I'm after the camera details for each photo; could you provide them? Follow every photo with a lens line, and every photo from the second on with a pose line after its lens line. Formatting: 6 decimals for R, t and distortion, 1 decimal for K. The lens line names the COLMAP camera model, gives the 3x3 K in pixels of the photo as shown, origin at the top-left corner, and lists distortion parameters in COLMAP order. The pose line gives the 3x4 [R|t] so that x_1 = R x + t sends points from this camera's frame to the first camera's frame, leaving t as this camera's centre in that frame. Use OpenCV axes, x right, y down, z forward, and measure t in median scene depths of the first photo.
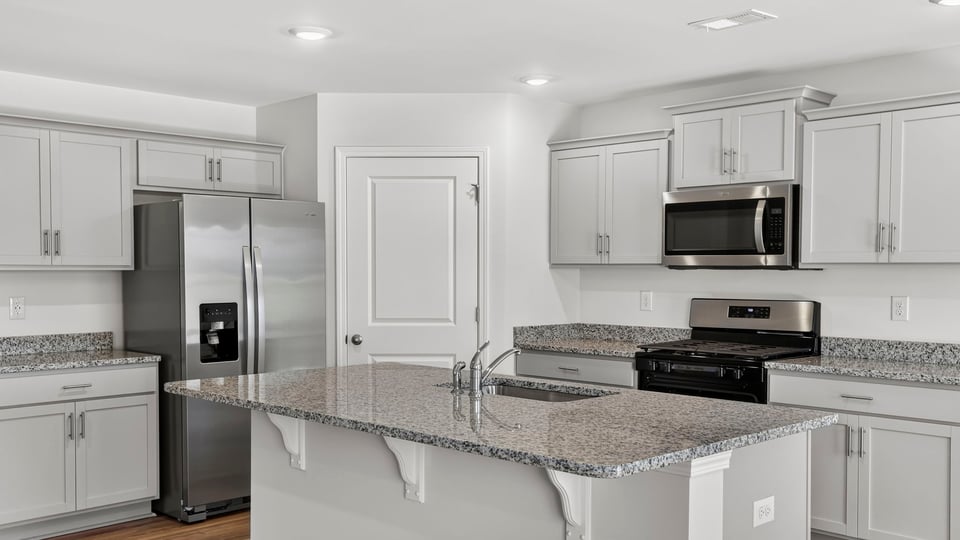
lens RADIAL K [[937.0, 0, 460.5], [0, 937.0, 304.5], [0, 0, 1]] dist [0.054554, 0.007099]
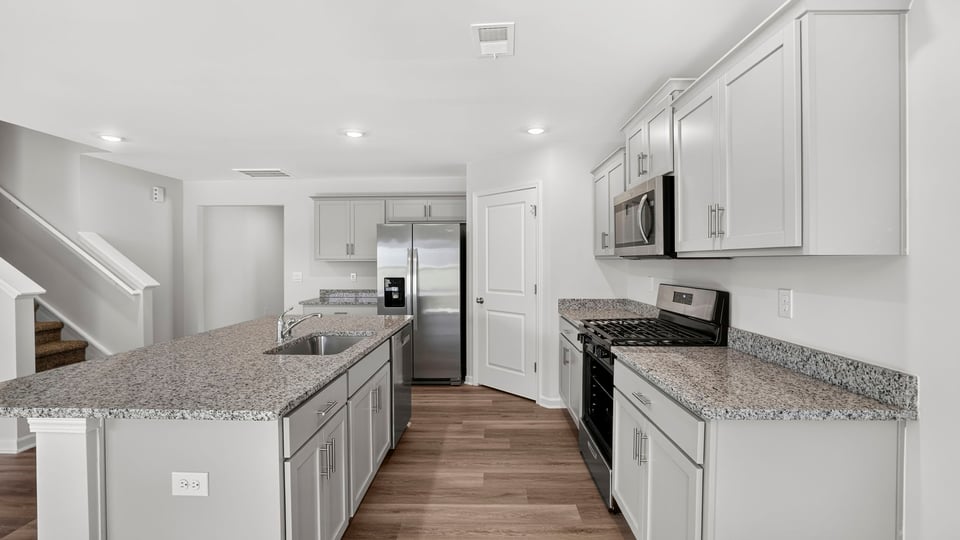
lens RADIAL K [[421.0, 0, 483.1], [0, 421.0, 264.1], [0, 0, 1]] dist [-0.001040, -0.000188]
pose [[0.707432, 0.002158, -0.706778, 0.508651], [-0.024733, 0.999458, -0.021703, -0.015267], [0.706349, 0.032834, 0.707102, 0.509459]]
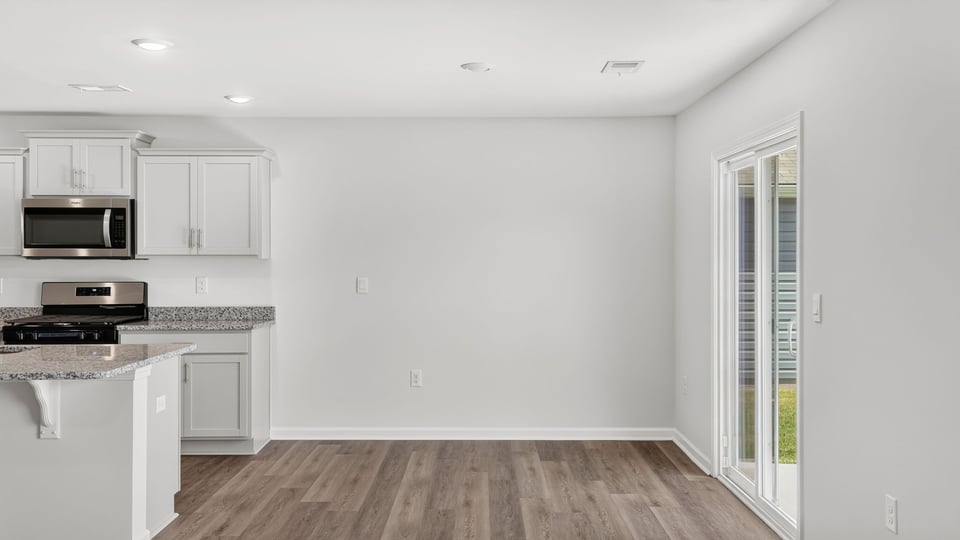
lens RADIAL K [[925.1, 0, 482.2], [0, 925.1, 257.5], [0, 0, 1]] dist [0.050613, 0.006047]
pose [[0.696268, -0.001492, 0.717780, -0.266942], [0.029725, 0.999200, -0.026758, 0.012241], [-0.717166, 0.039967, 0.695756, -0.323304]]
